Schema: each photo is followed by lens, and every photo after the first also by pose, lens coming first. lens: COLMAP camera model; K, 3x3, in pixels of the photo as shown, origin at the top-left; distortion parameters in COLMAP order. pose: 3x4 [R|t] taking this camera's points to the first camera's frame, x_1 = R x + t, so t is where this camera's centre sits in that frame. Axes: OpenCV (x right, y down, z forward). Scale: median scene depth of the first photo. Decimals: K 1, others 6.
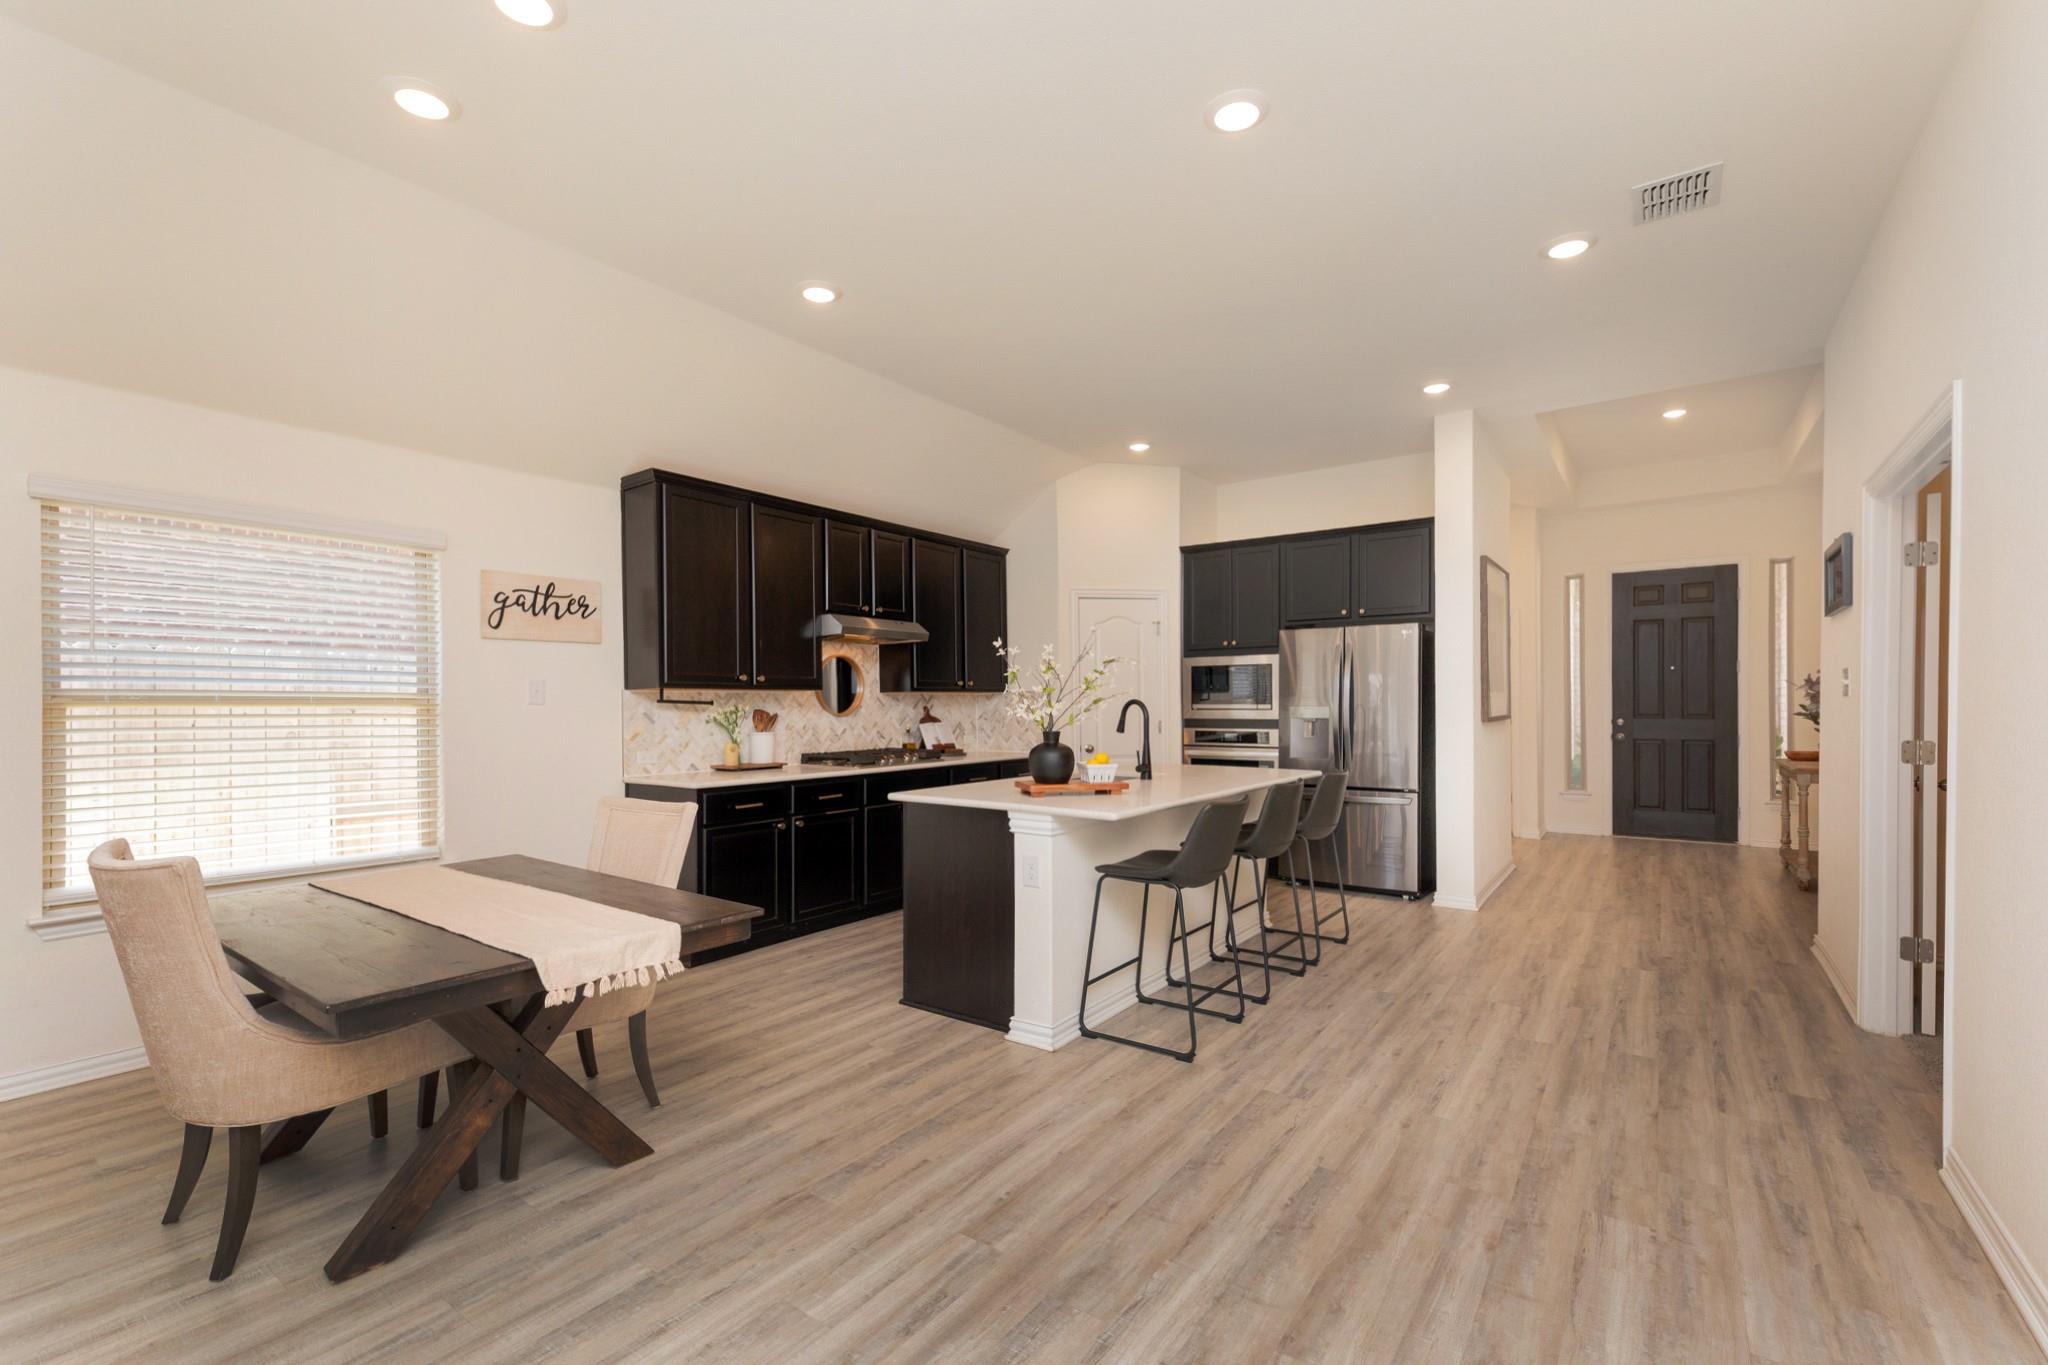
lens RADIAL K [[893.6, 0, 1031.1], [0, 893.6, 710.8], [0, 0, 1]] dist [0.000441, 0.000008]
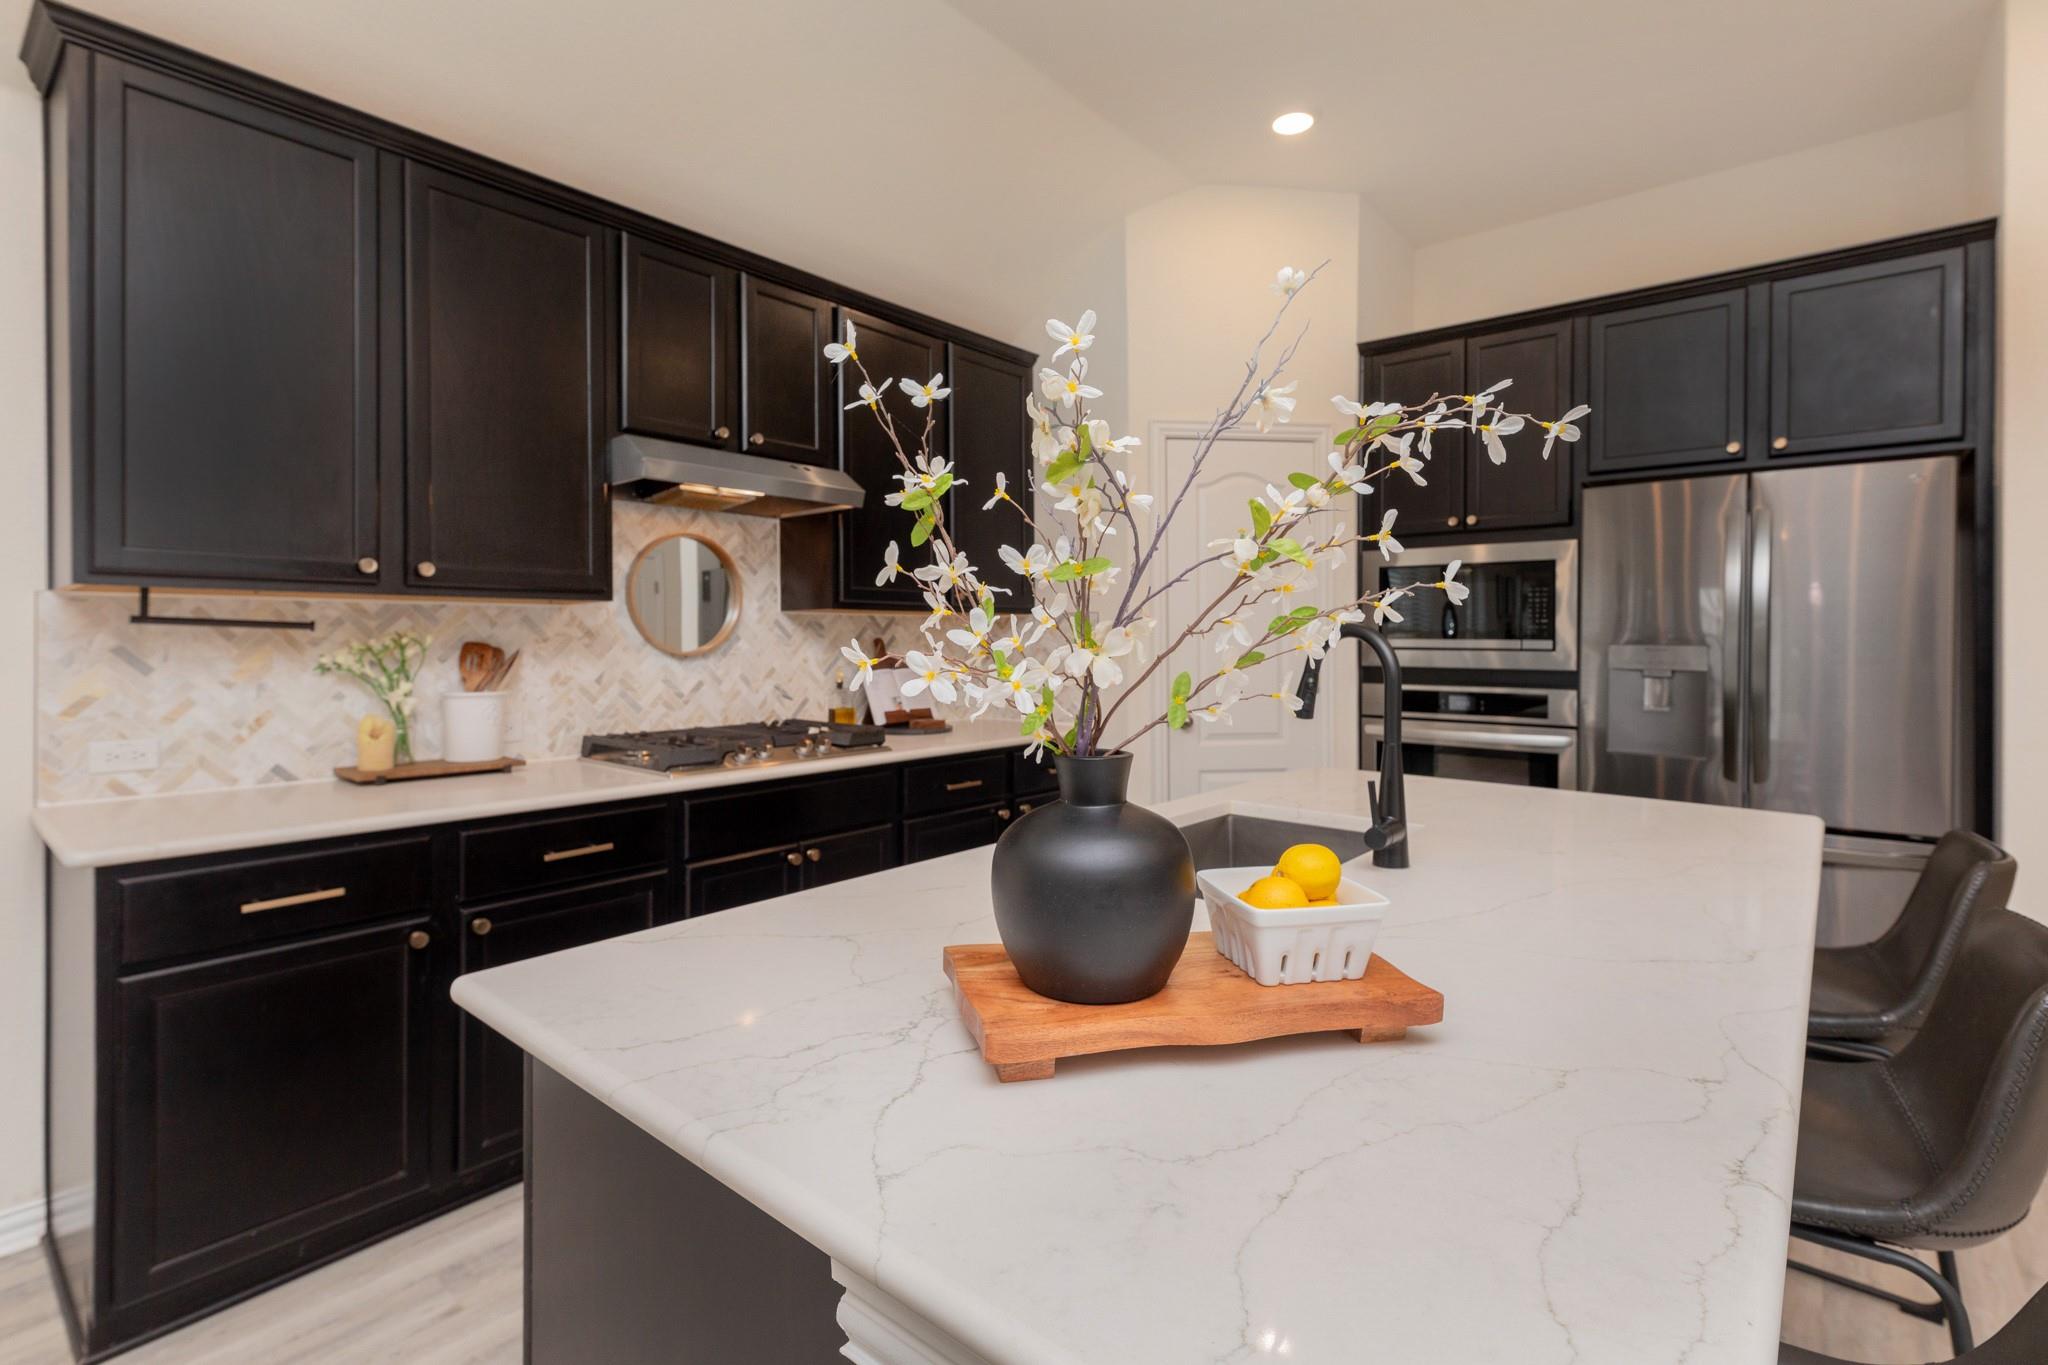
lens RADIAL K [[948.7, 0, 1014.3], [0, 948.7, 644.9], [0, 0, 1]] dist [-0.000846, -0.000378]
pose [[0.995802, 0.009506, -0.091042, 0.016434], [-0.009440, 0.999955, 0.001165, -0.003063], [0.091049, -0.000301, 0.995846, 0.501911]]
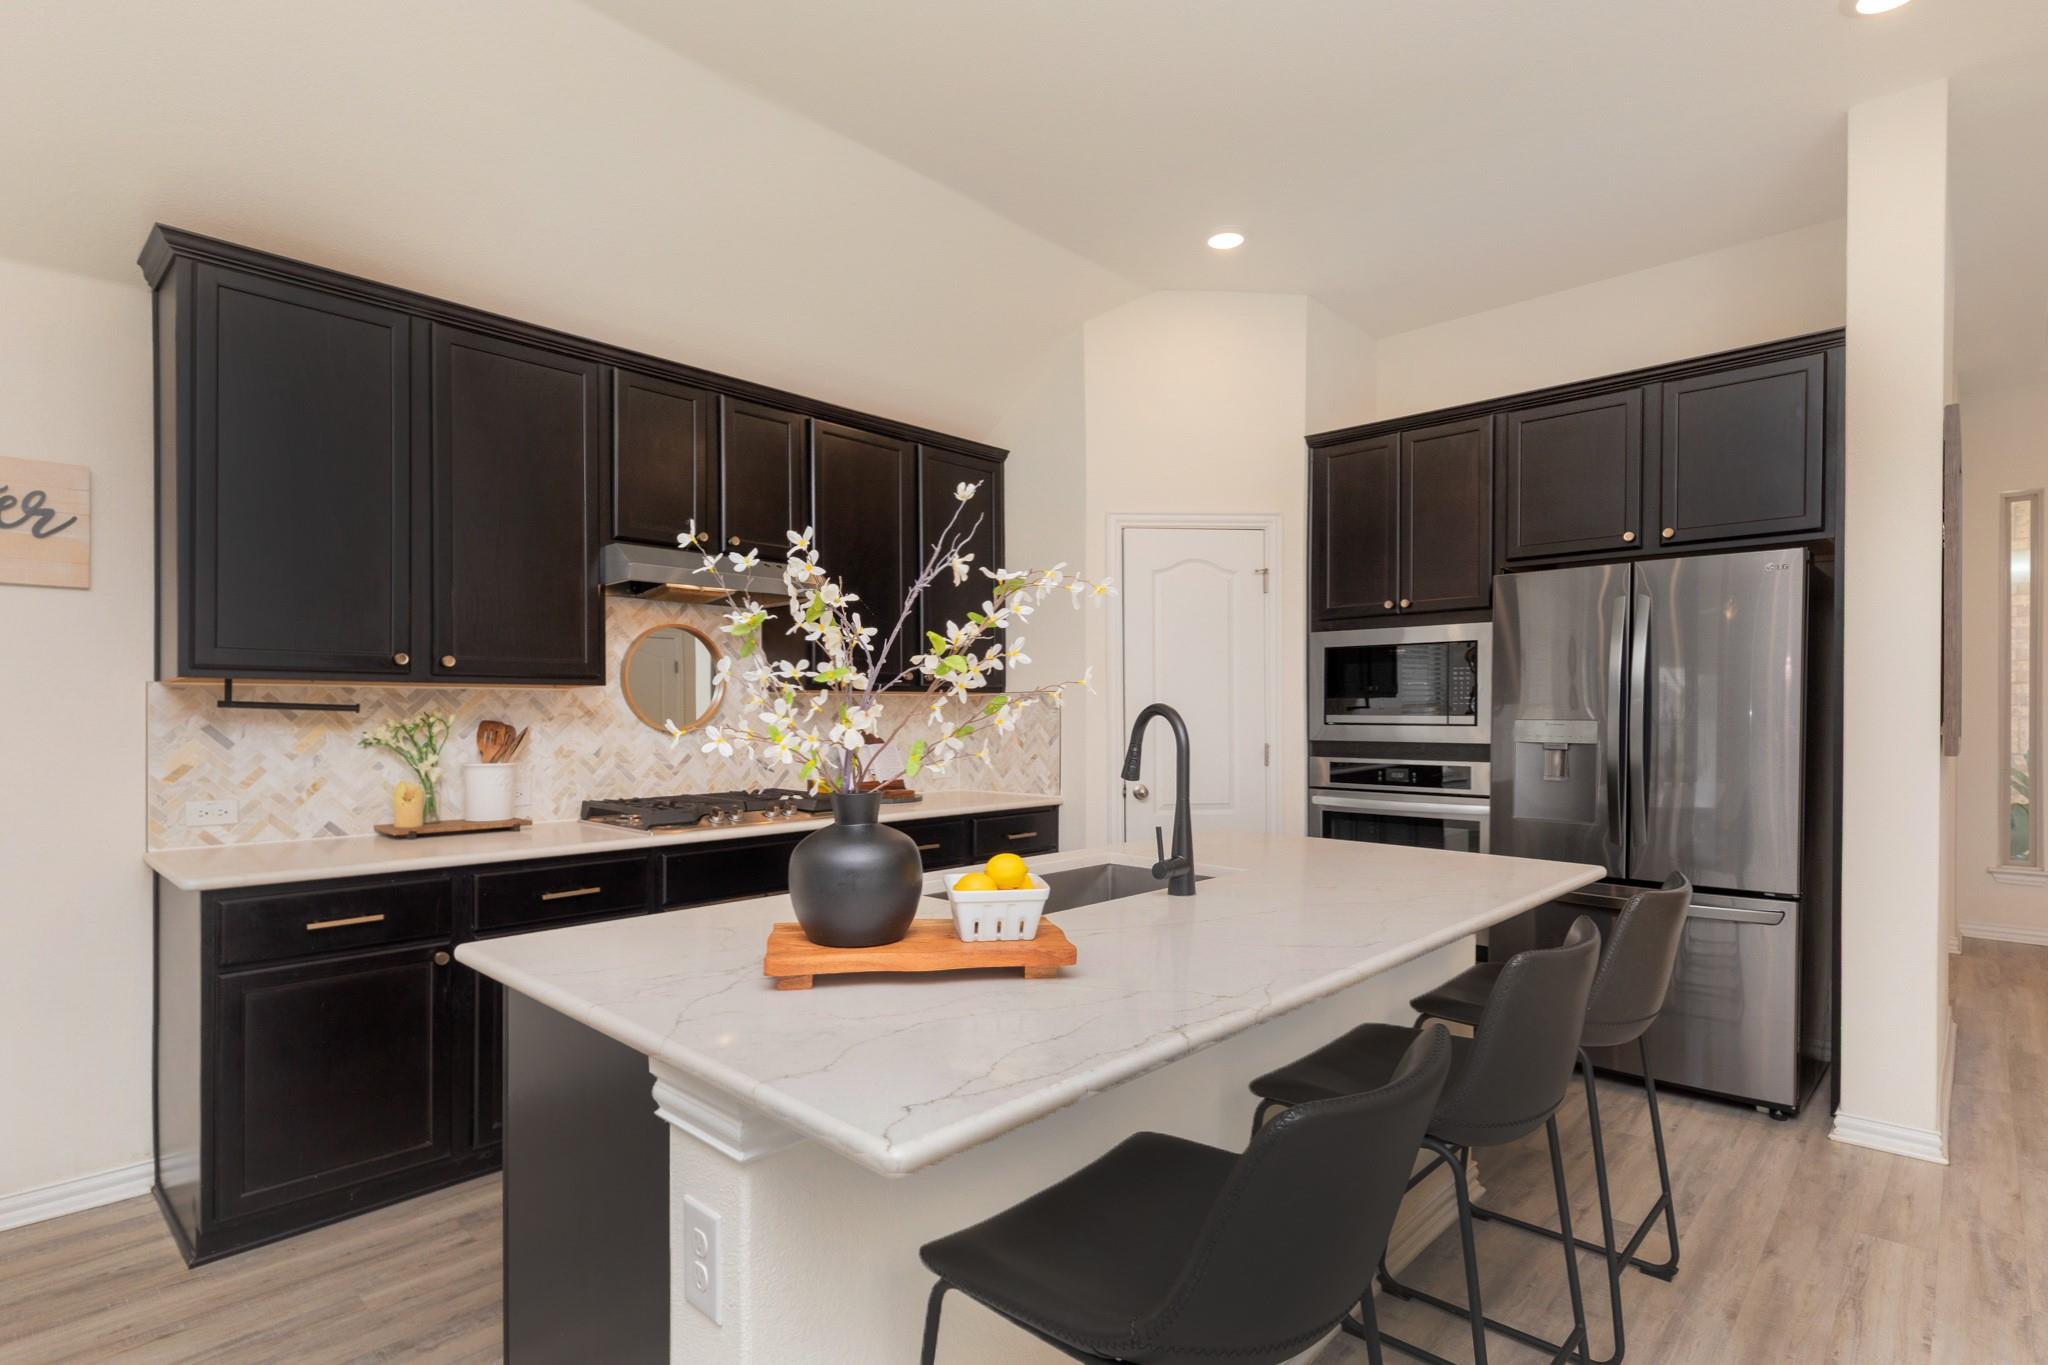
lens RADIAL K [[1018.0, 0, 1028.9], [0, 1018.0, 716.2], [0, 0, 1]] dist [0.002103, 0.000093]
pose [[0.990363, 0.005370, -0.138393, 0.098710], [-0.005915, 0.999976, -0.003530, -0.003759], [0.138370, 0.004315, 0.990371, 0.402994]]
